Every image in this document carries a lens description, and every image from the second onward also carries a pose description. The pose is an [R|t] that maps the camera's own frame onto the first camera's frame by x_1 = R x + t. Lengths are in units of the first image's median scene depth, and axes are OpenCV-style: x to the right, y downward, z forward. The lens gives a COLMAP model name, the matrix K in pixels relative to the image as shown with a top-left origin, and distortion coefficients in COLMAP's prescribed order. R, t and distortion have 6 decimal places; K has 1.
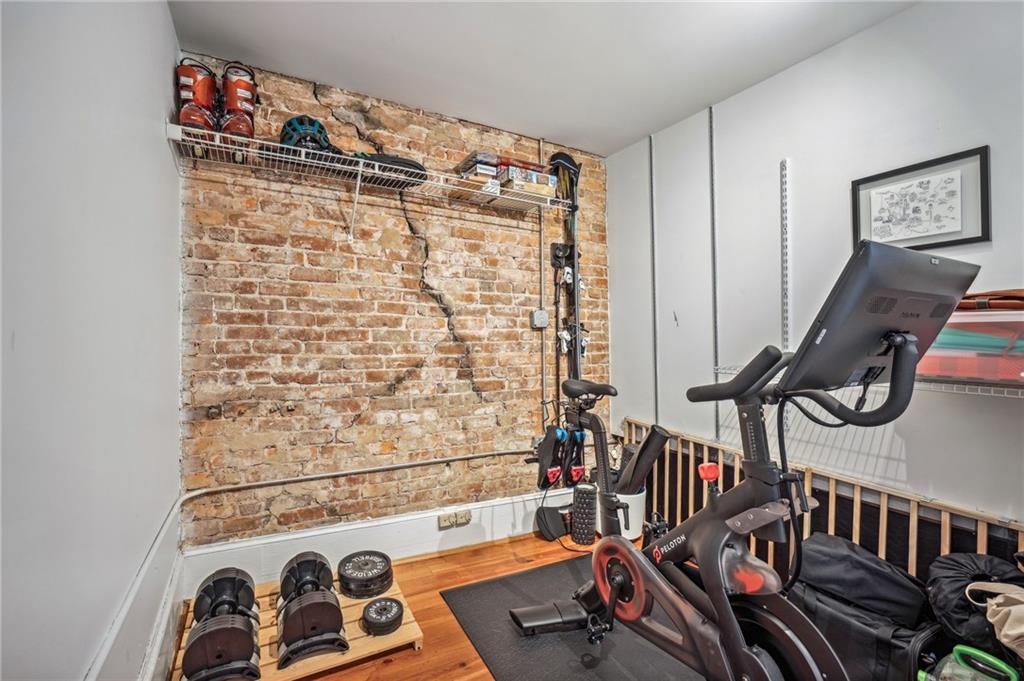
lens RADIAL K [[454.7, 0, 512.6], [0, 454.7, 343.3], [0, 0, 1]] dist [-0.050929, 0.018039]
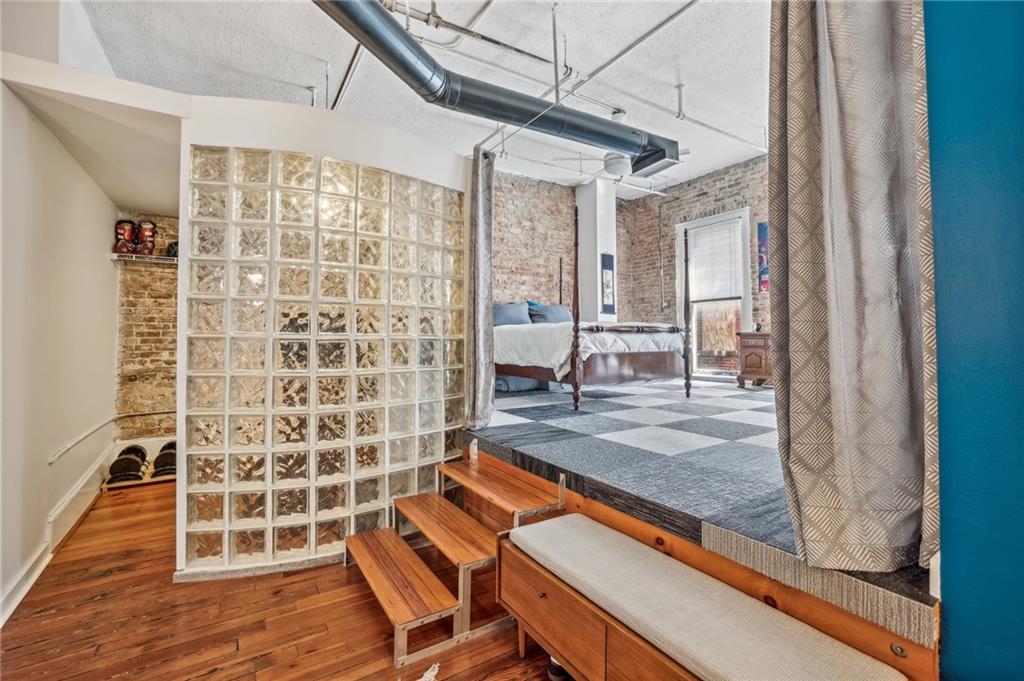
lens RADIAL K [[451.5, 0, 510.2], [0, 451.5, 325.5], [0, 0, 1]] dist [-0.050537, 0.018246]
pose [[0.999068, -0.013852, 0.040887, 1.042905], [0.015713, 0.998838, -0.045554, 0.026154], [-0.040208, 0.046154, 0.998125, -1.173606]]
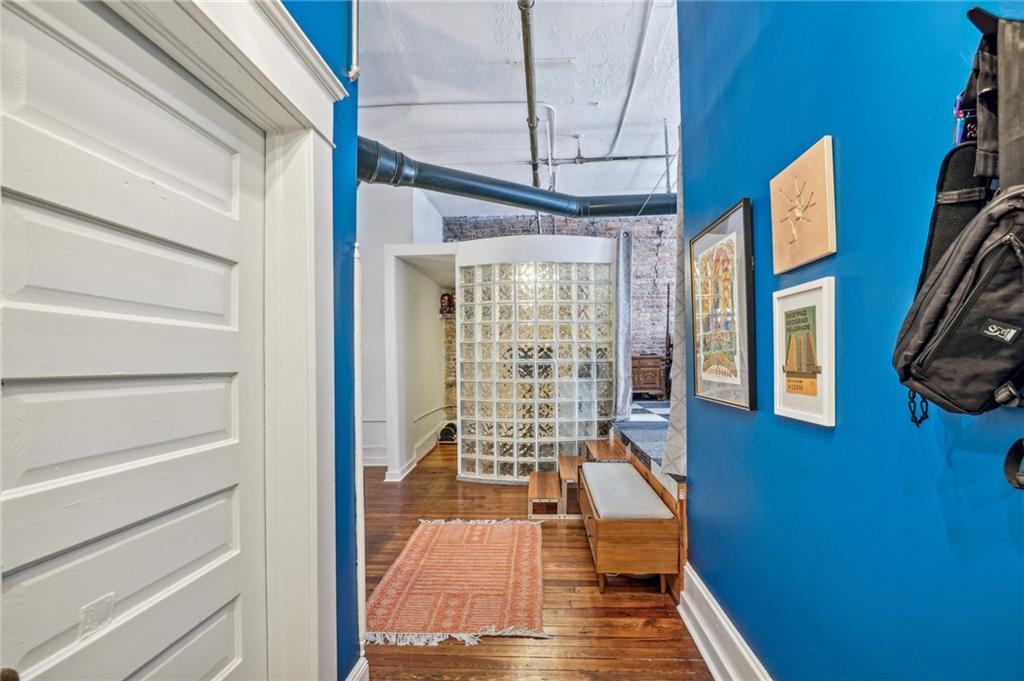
lens RADIAL K [[454.7, 0, 512.6], [0, 454.7, 343.3], [0, 0, 1]] dist [-0.050929, 0.018039]
pose [[0.836929, -0.044063, -0.545535, 1.798505], [0.014536, 0.998192, -0.058324, 0.034798], [0.547119, 0.040884, 0.836056, -1.857097]]
